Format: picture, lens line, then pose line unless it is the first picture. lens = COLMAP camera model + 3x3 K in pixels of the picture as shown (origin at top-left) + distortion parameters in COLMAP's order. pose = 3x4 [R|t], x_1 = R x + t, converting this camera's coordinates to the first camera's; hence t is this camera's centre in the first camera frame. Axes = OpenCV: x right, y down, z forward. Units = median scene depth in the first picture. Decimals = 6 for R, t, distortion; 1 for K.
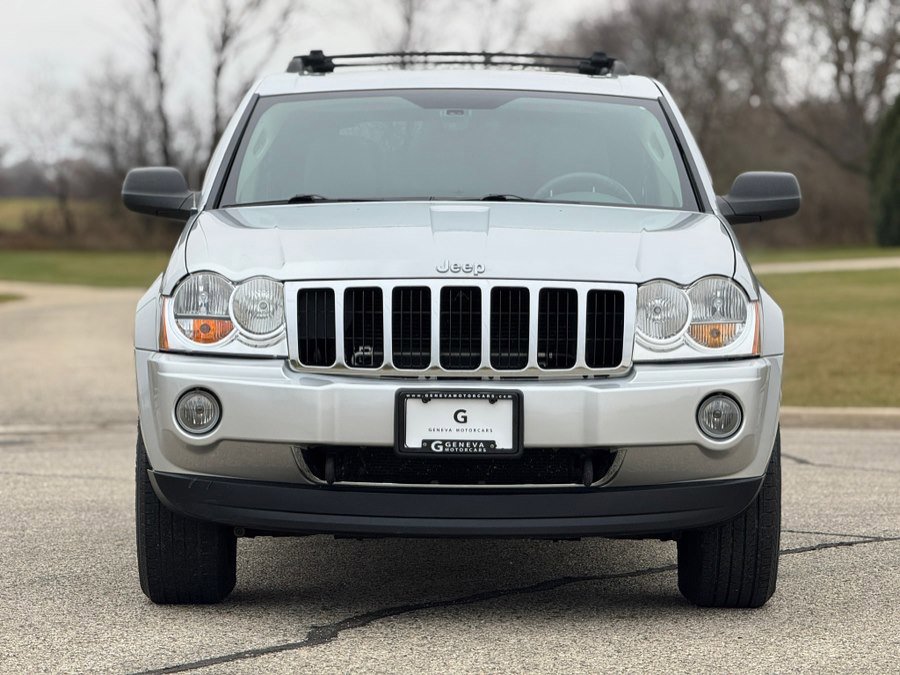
lens RADIAL K [[3181.8, 0, 450.0], [0, 3181.8, 337.5], [0, 0, 1]] dist [0.190447, 0.708989]
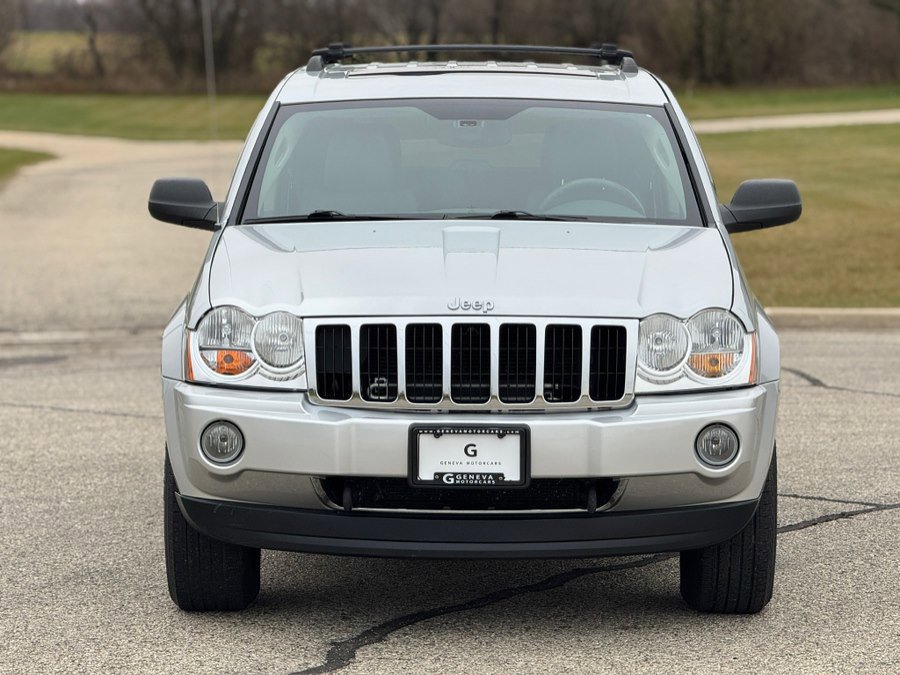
lens RADIAL K [[3181.8, 0, 450.0], [0, 3181.8, 337.5], [0, 0, 1]] dist [0.190447, 0.708989]
pose [[0.999944, -0.002930, -0.010157, 0.007074], [0.003498, 0.998402, 0.056401, -0.069815], [0.009975, -0.056433, 0.998357, -0.049638]]
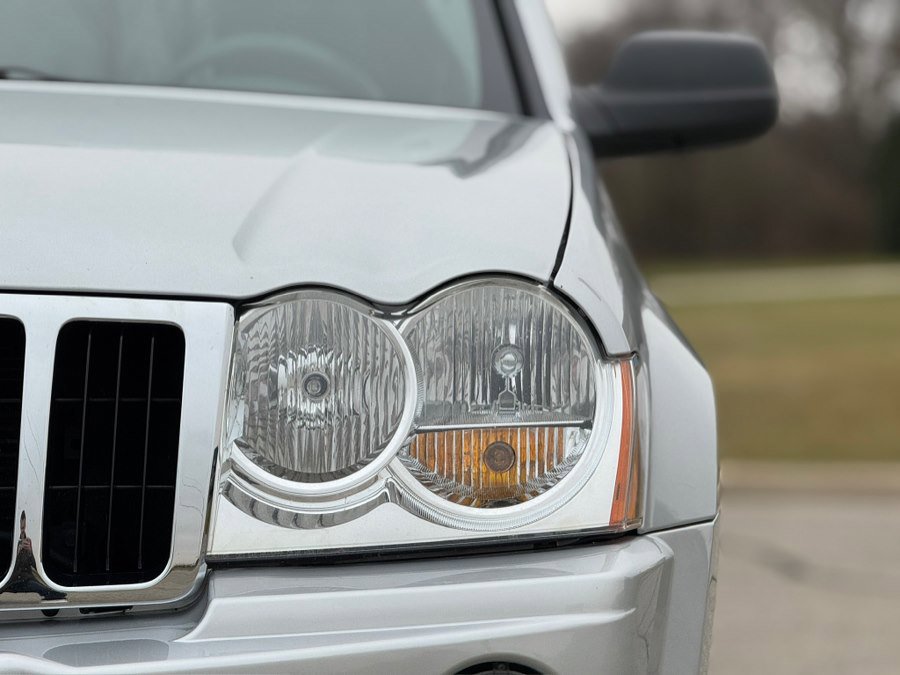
lens RADIAL K [[3181.8, 0, 450.0], [0, 3181.8, 337.5], [0, 0, 1]] dist [0.190447, 0.708989]
pose [[1.000000, 0.000916, 0.000261, 0.079182], [-0.000915, 0.999988, -0.004803, -0.011936], [-0.000266, 0.004803, 0.999988, 0.690078]]
